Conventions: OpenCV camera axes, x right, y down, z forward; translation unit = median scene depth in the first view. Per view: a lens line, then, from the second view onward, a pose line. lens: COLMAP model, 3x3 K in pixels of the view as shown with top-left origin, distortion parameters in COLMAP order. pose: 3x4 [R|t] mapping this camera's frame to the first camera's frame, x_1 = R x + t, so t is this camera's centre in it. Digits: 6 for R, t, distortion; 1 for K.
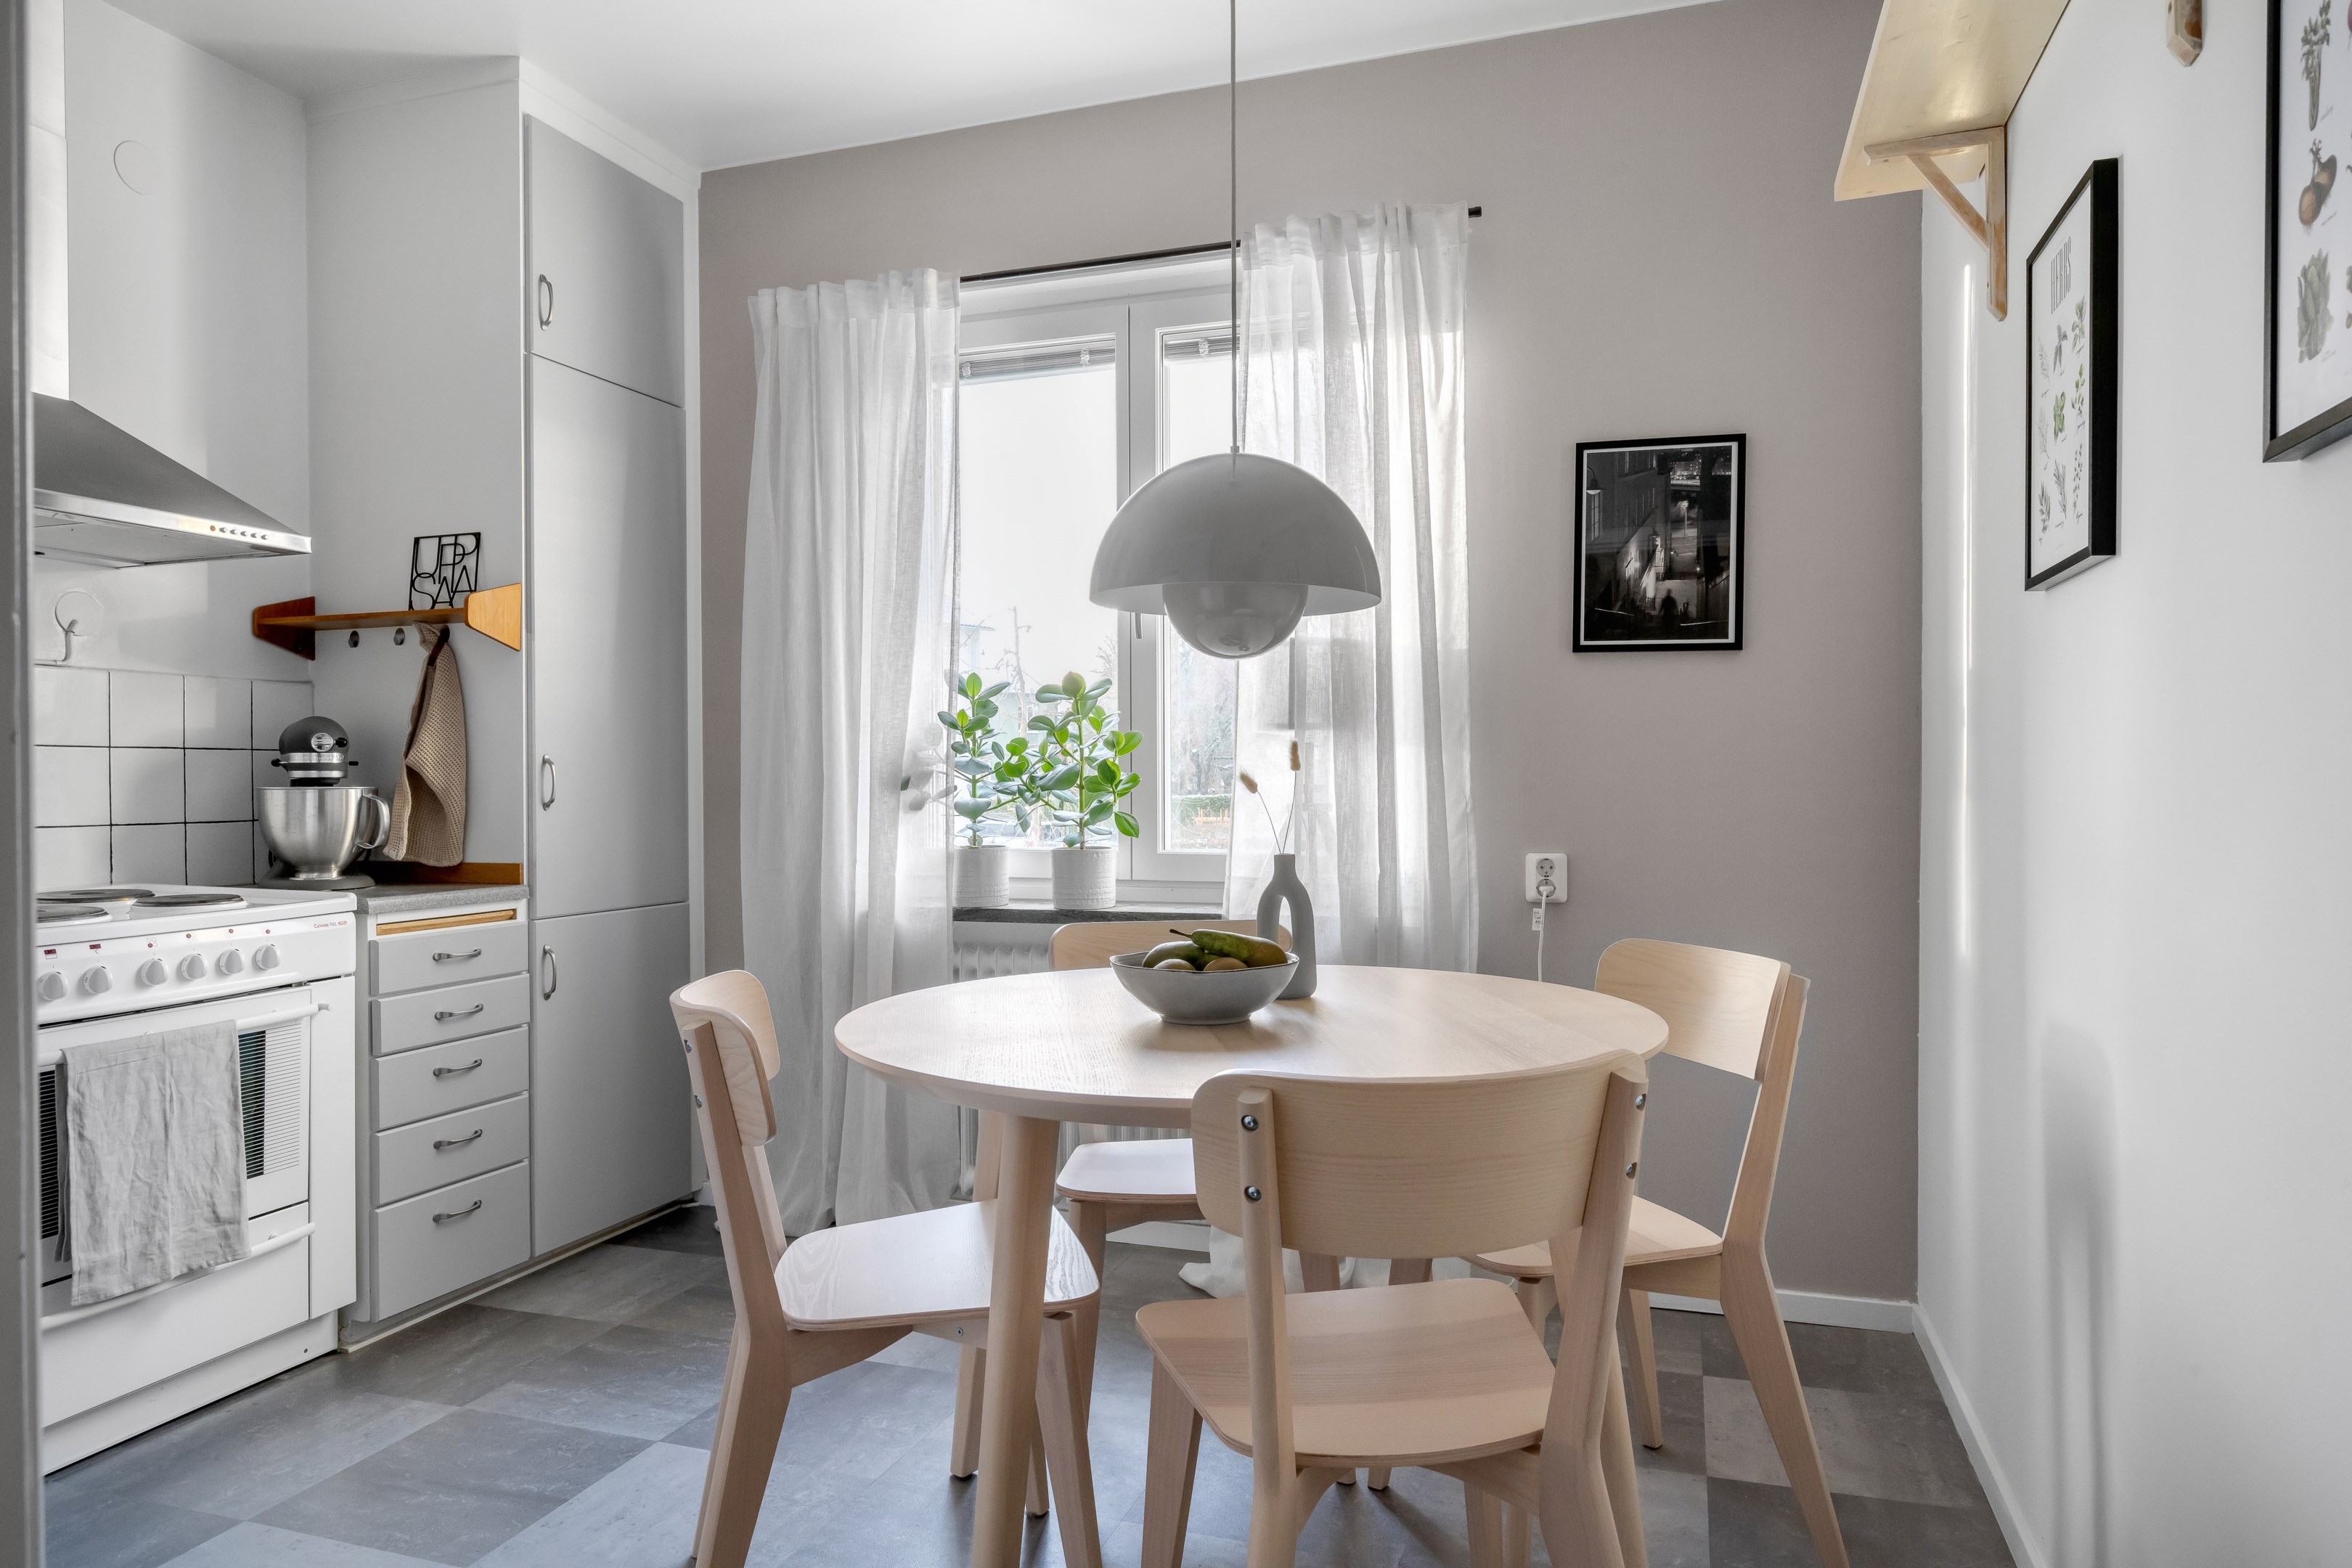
lens RADIAL K [[1474.1, 0, 1168.4], [0, 1474.1, 780.8], [0, 0, 1]] dist [-0.003553, -0.001466]
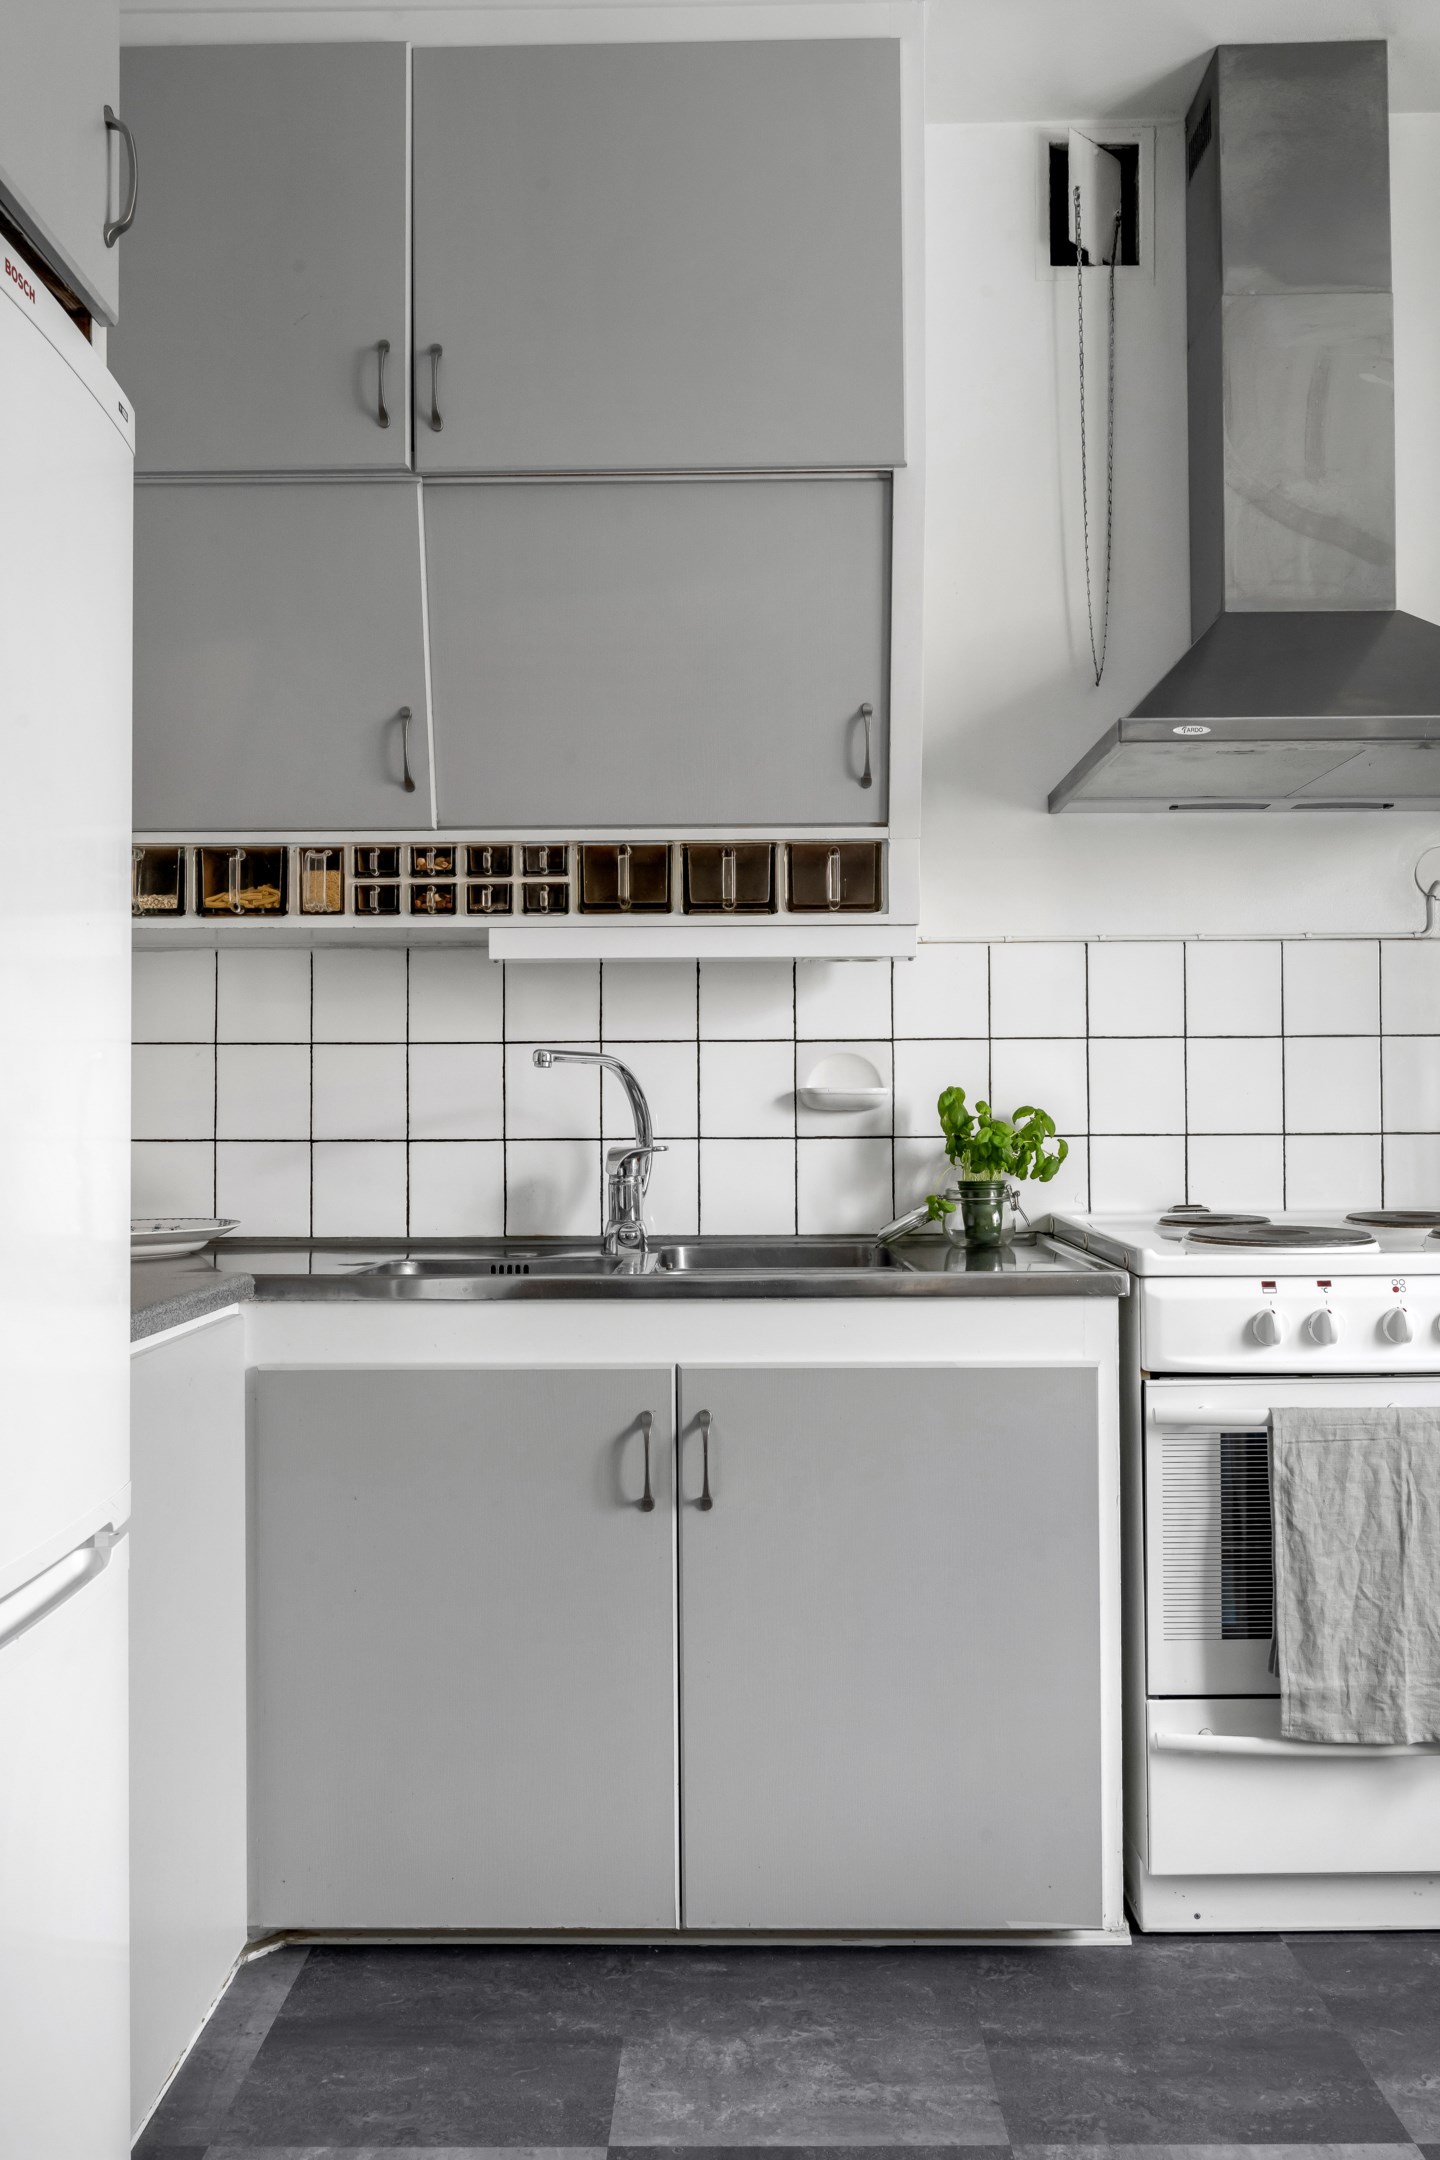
lens RADIAL K [[1668.2, 0, 717.6], [0, 1668.2, 1087.5], [0, 0, 1]] dist [-0.003522, -0.002818]
pose [[0.311177, -0.010455, -0.950294, 0.010910], [0.003808, 0.999945, -0.009754, 0.012087], [0.950344, -0.000584, 0.311200, 0.322034]]
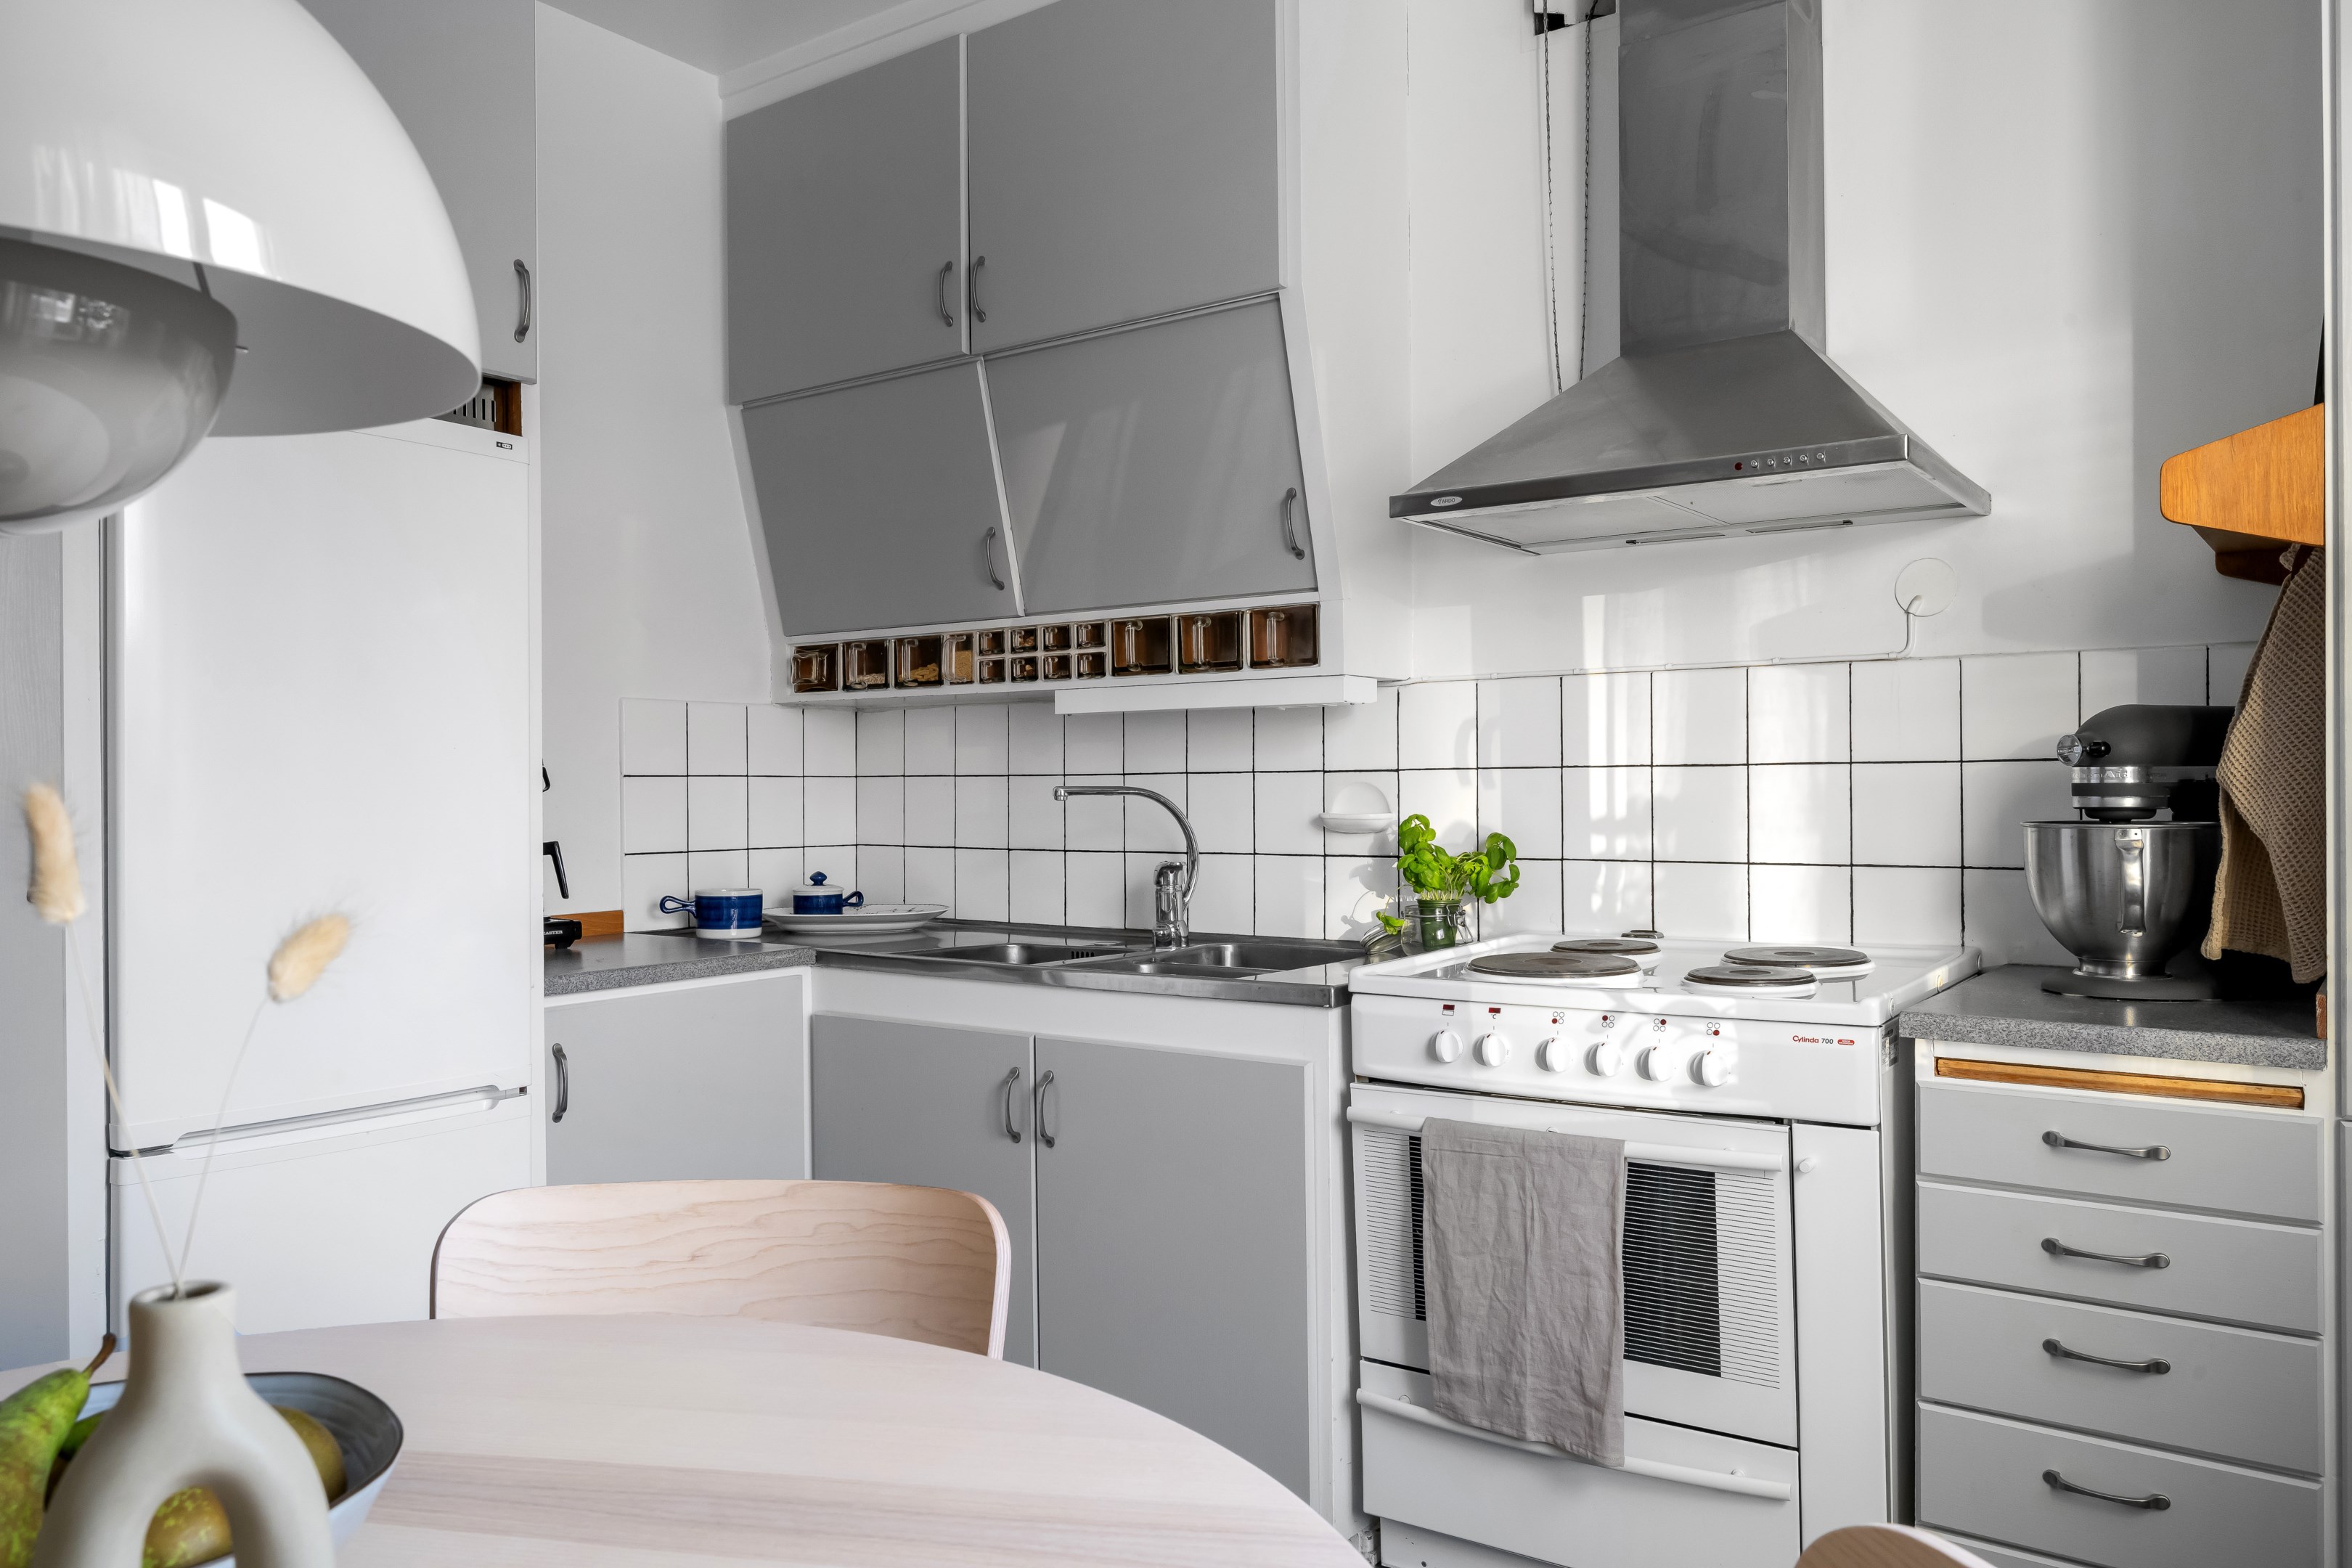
lens RADIAL K [[1701.0, 0, 1168.8], [0, 1701.0, 778.9], [0, 0, 1]] dist [-0.003018, -0.003199]
pose [[-0.299746, 0.004189, -0.954010, 0.205921], [0.009610, 0.999953, 0.001371, -0.019134], [0.953971, -0.008757, -0.299772, 0.861153]]
